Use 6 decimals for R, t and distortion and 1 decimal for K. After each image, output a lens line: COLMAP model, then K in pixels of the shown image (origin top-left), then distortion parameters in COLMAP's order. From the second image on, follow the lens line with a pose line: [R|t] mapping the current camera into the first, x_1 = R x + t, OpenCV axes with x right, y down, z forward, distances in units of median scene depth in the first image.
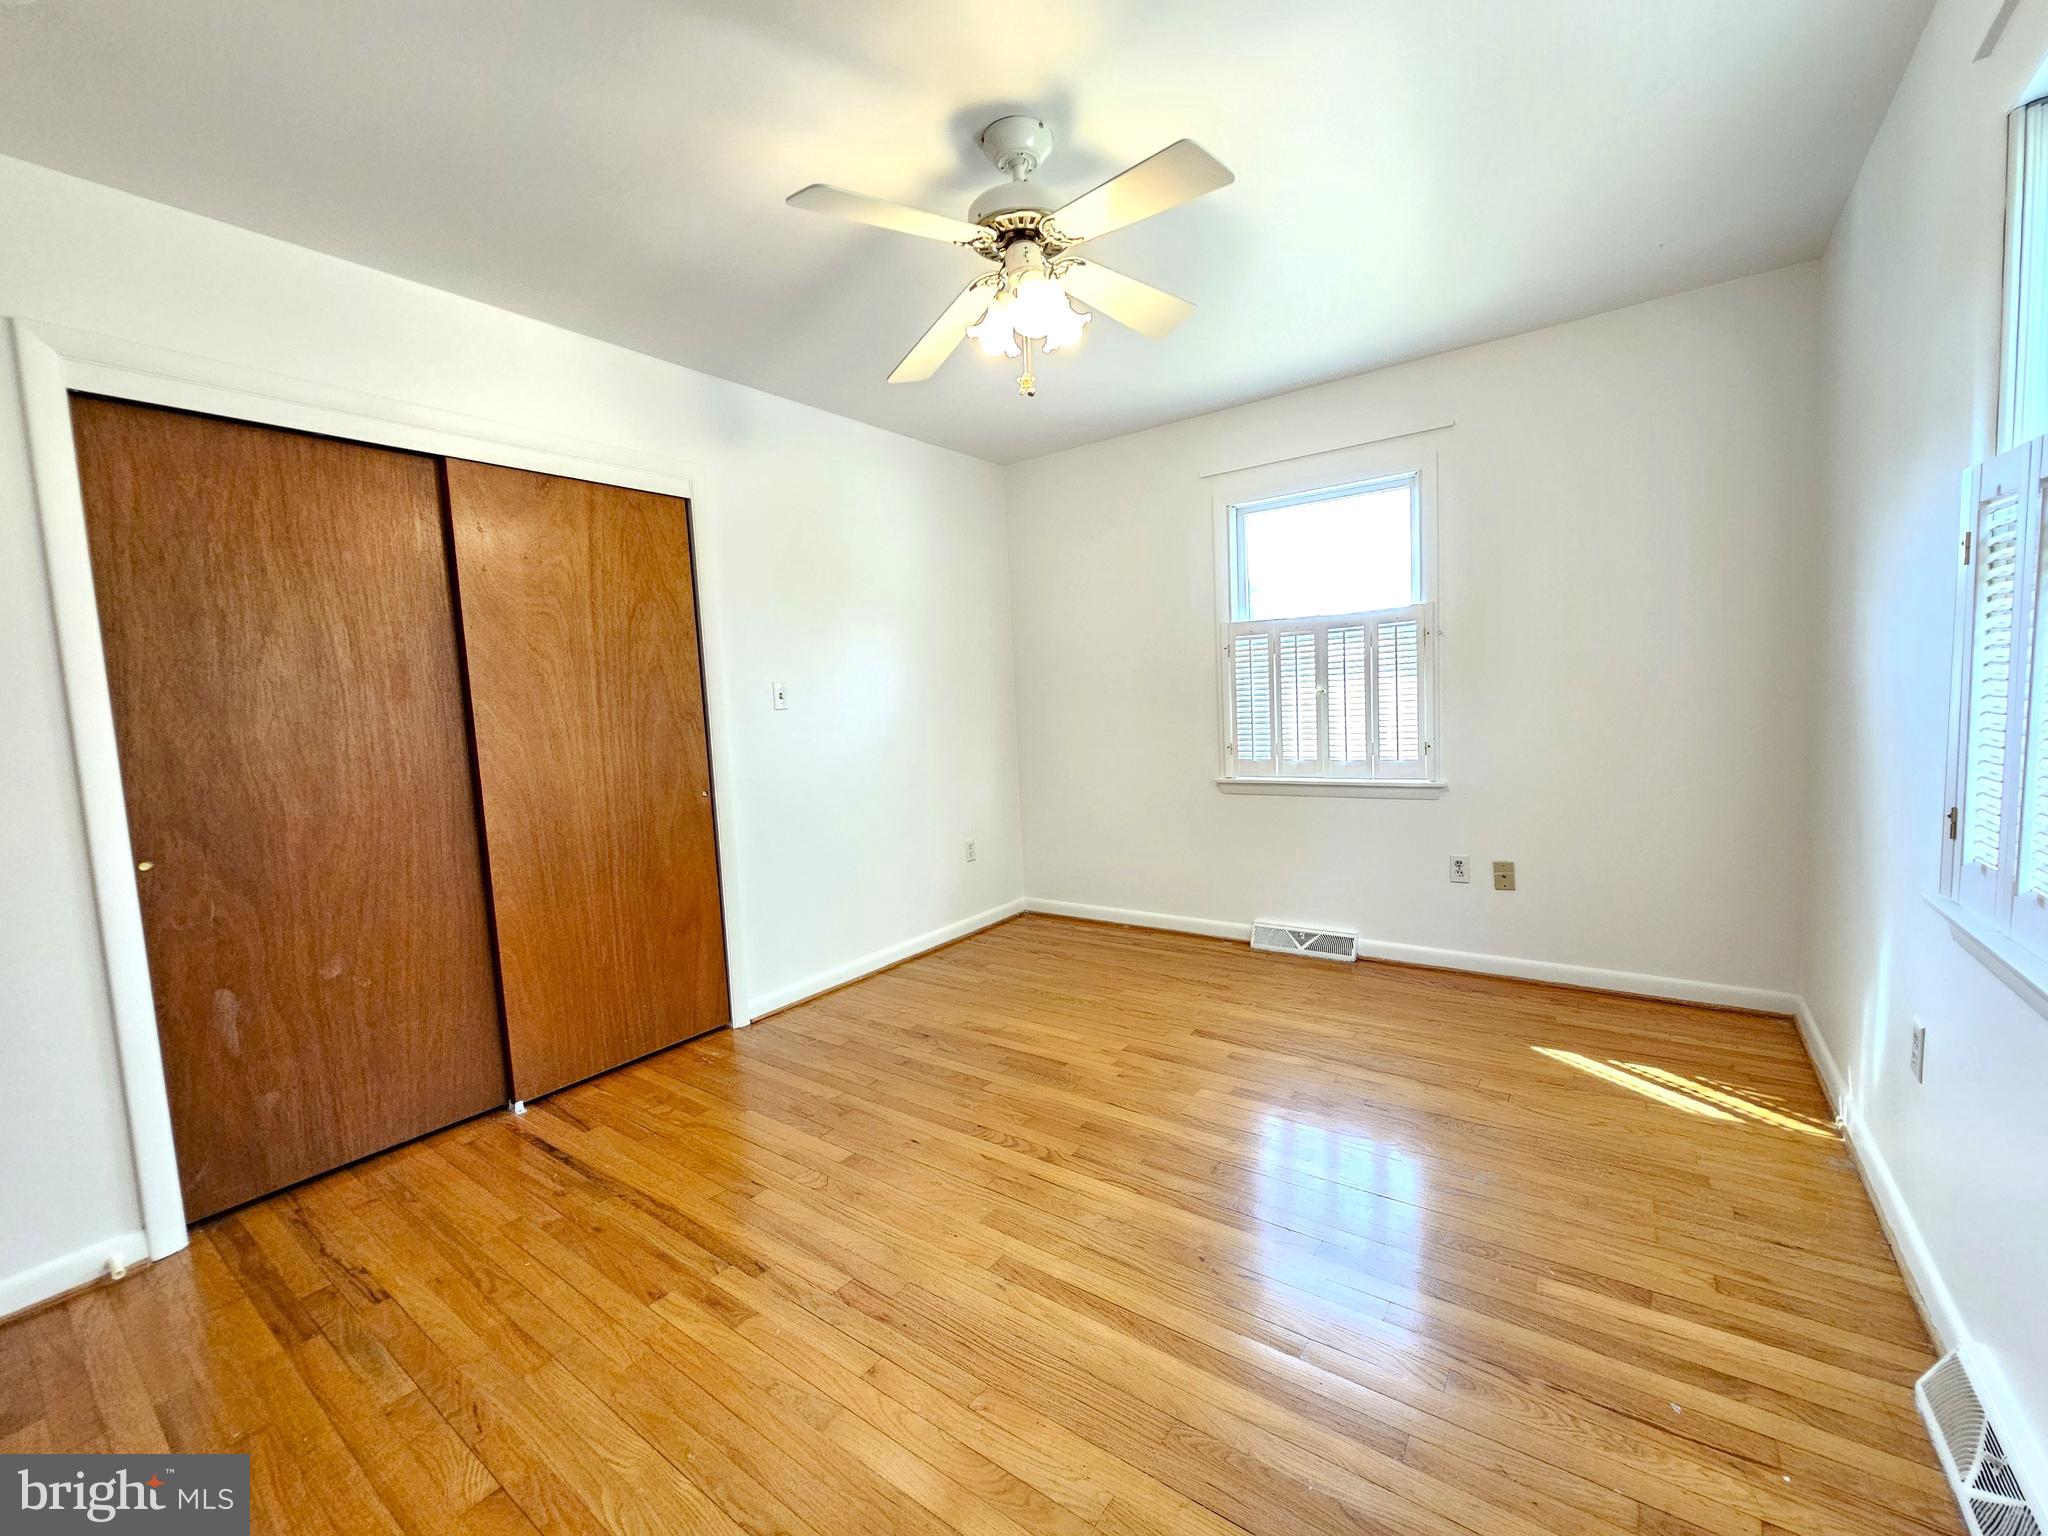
lens RADIAL K [[835.8, 0, 1023.0], [0, 835.8, 771.1], [0, 0, 1]] dist [-0.000249, 0.000075]
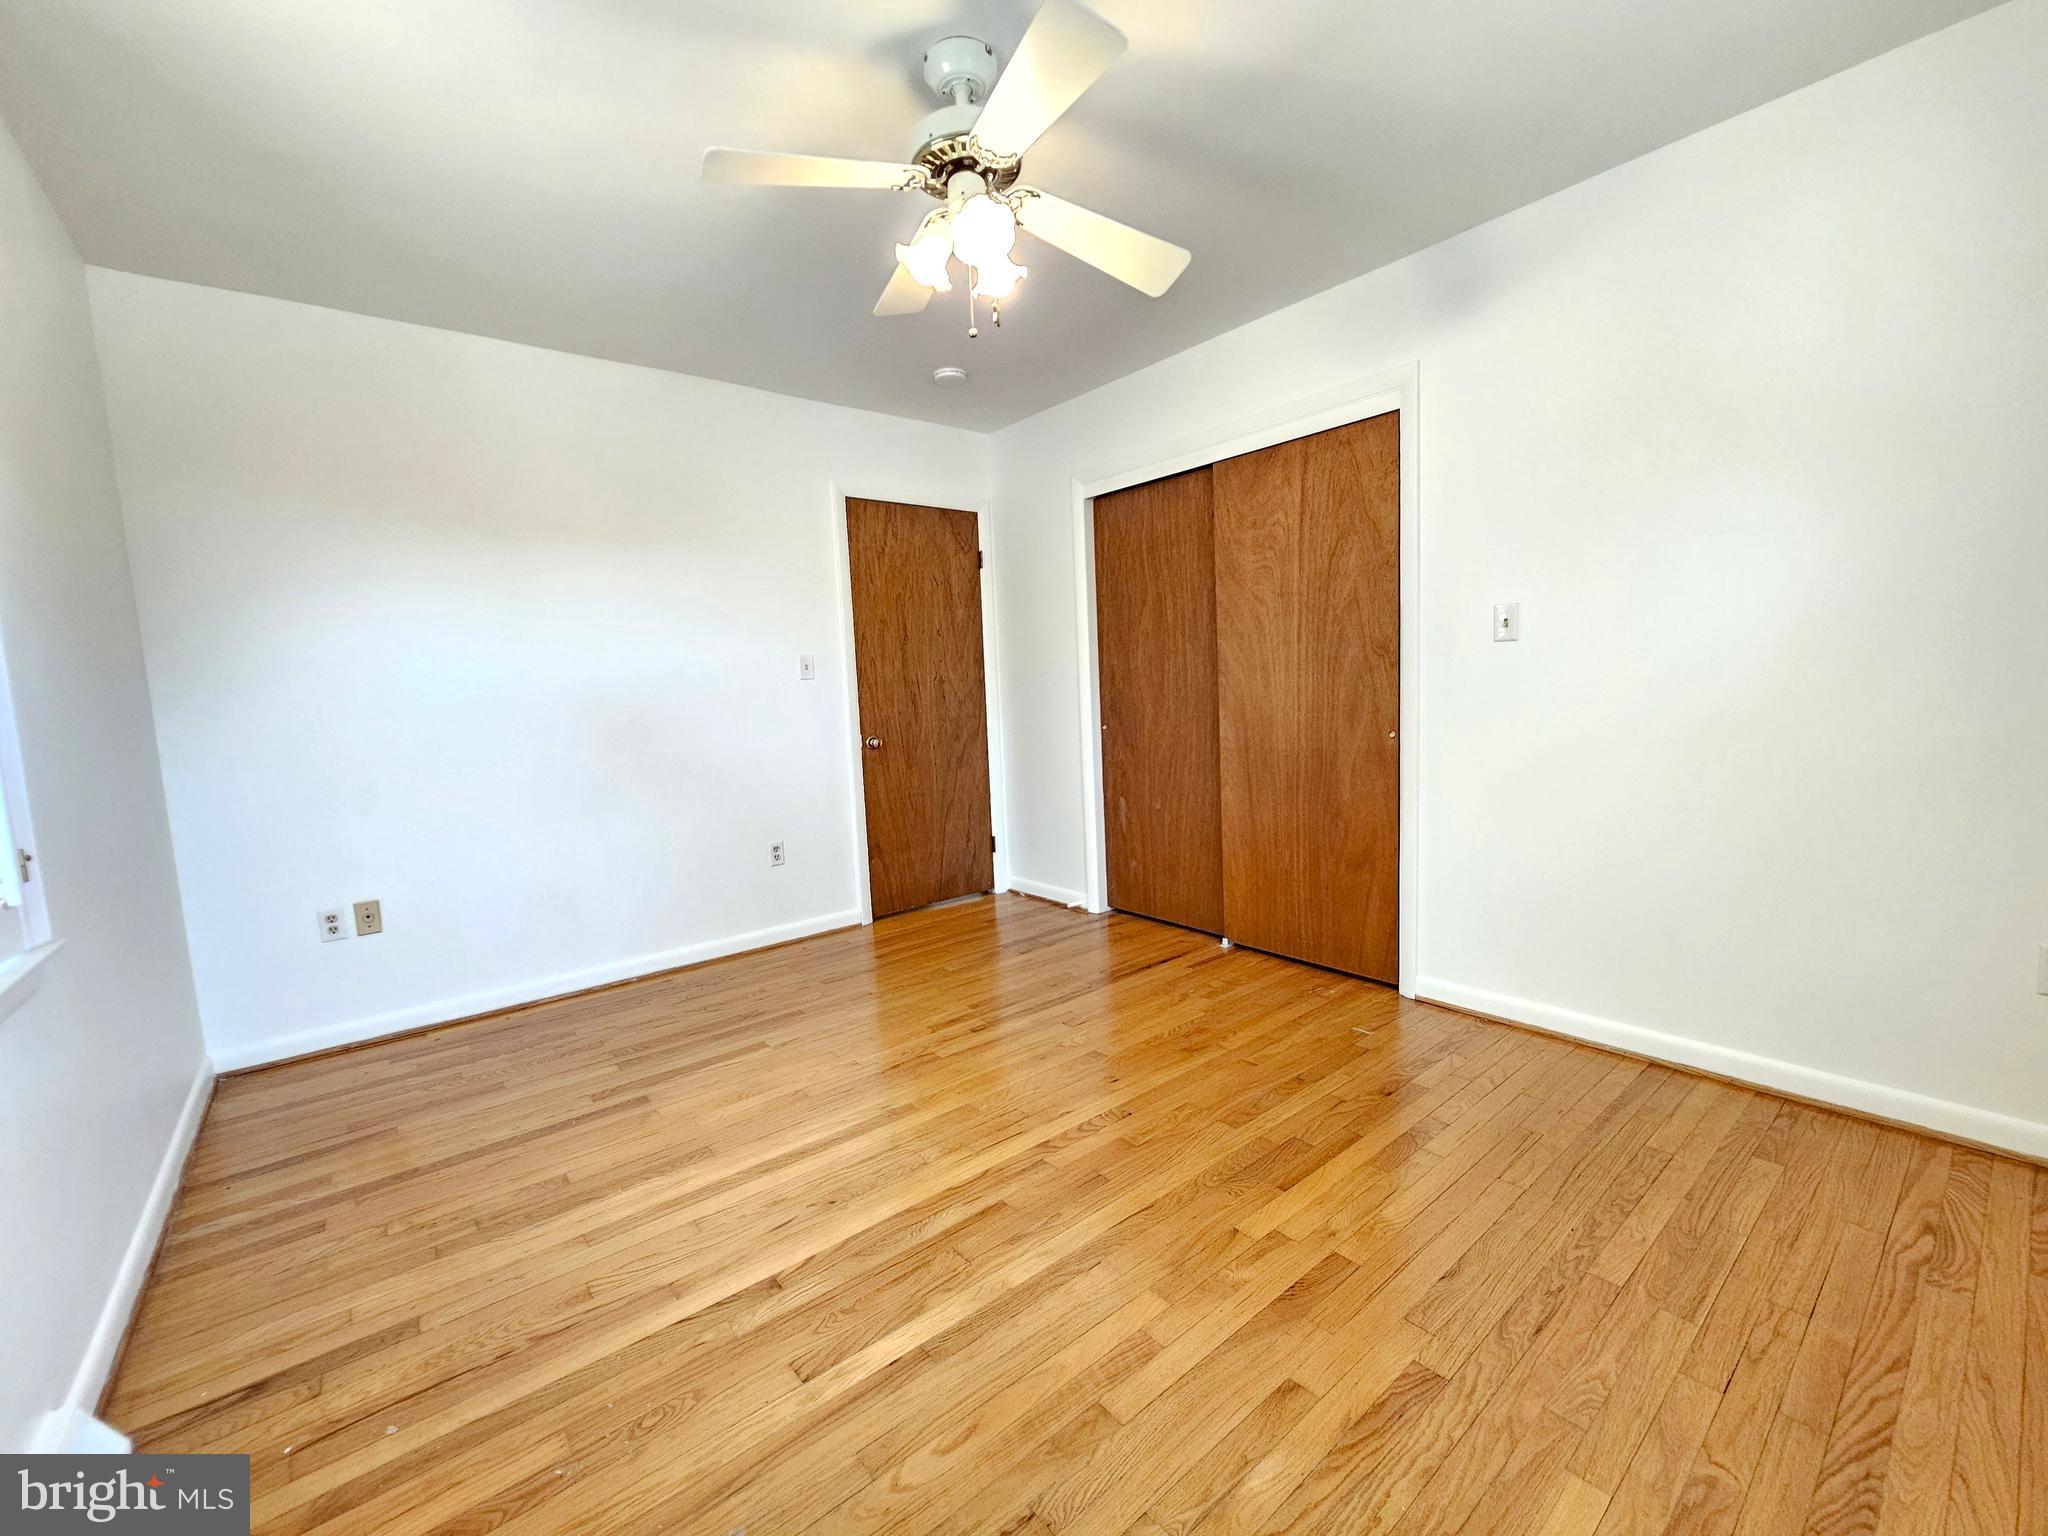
lens RADIAL K [[843.9, 0, 1024.2], [0, 843.9, 769.4], [0, 0, 1]] dist [0.000005, 0.000863]
pose [[-0.248898, 0.158162, -0.955528, 0.667756], [-0.030367, 0.984817, 0.170920, -0.088690], [0.968053, 0.071558, -0.240316, 0.892964]]
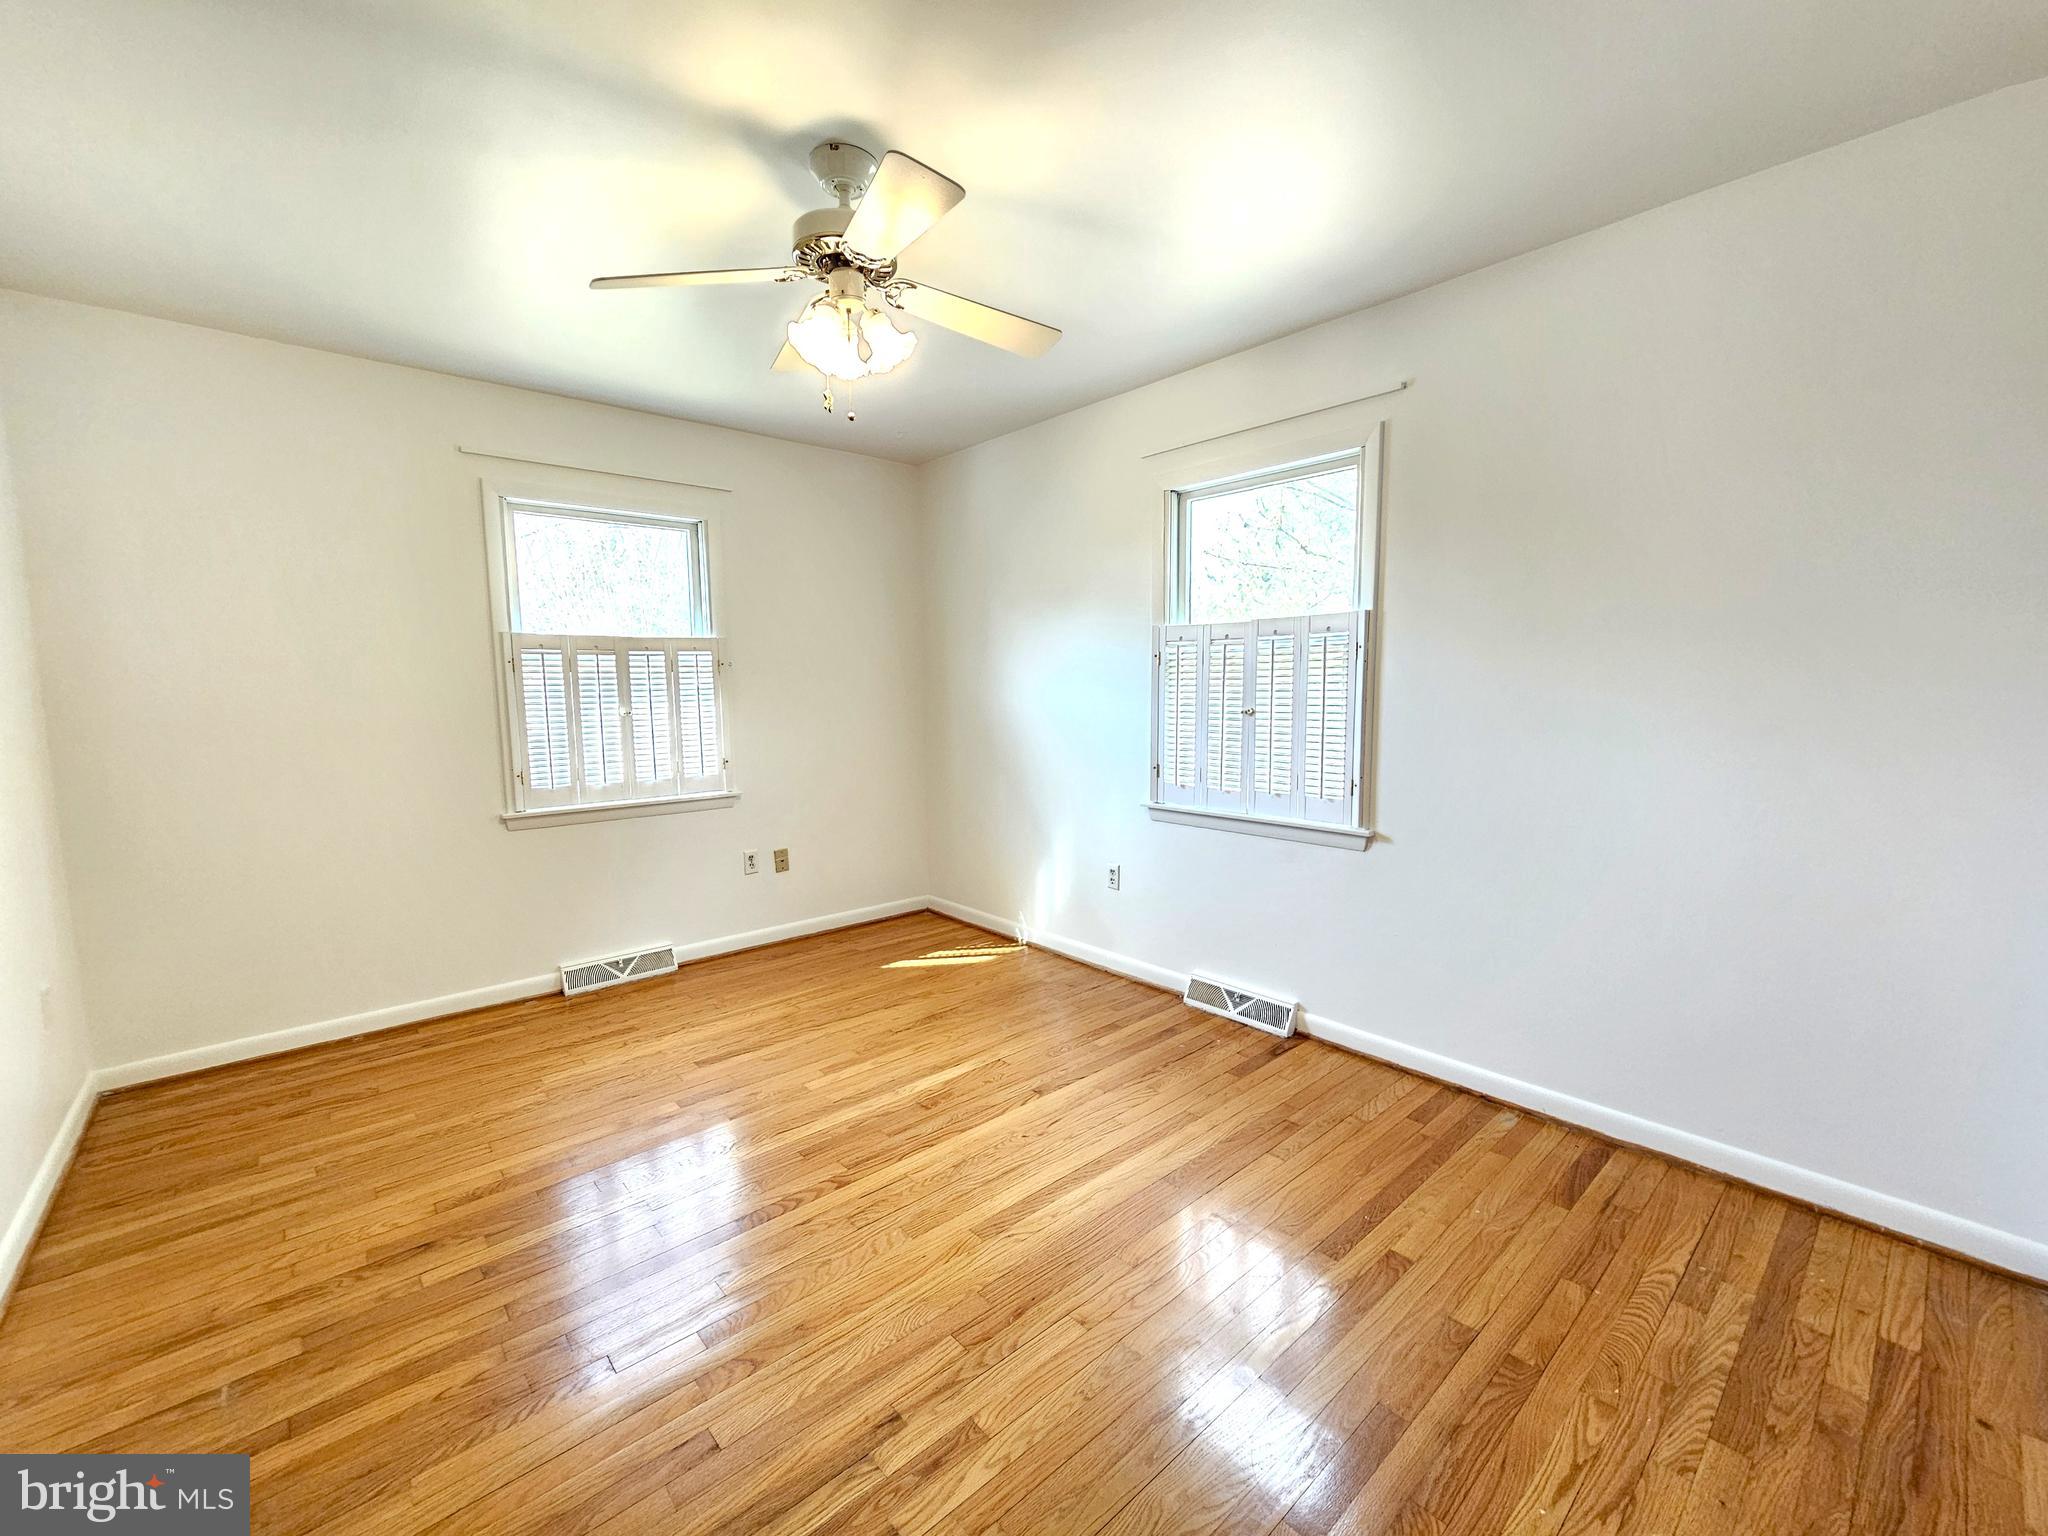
lens RADIAL K [[840.8, 0, 1014.6], [0, 840.8, 770.9], [0, 0, 1]] dist [0.001028, 0.000471]
pose [[0.222309, -0.056064, 0.973363, -0.654344], [0.086301, 0.995558, 0.037632, -0.030632], [-0.971149, 0.075636, 0.226160, 0.410809]]
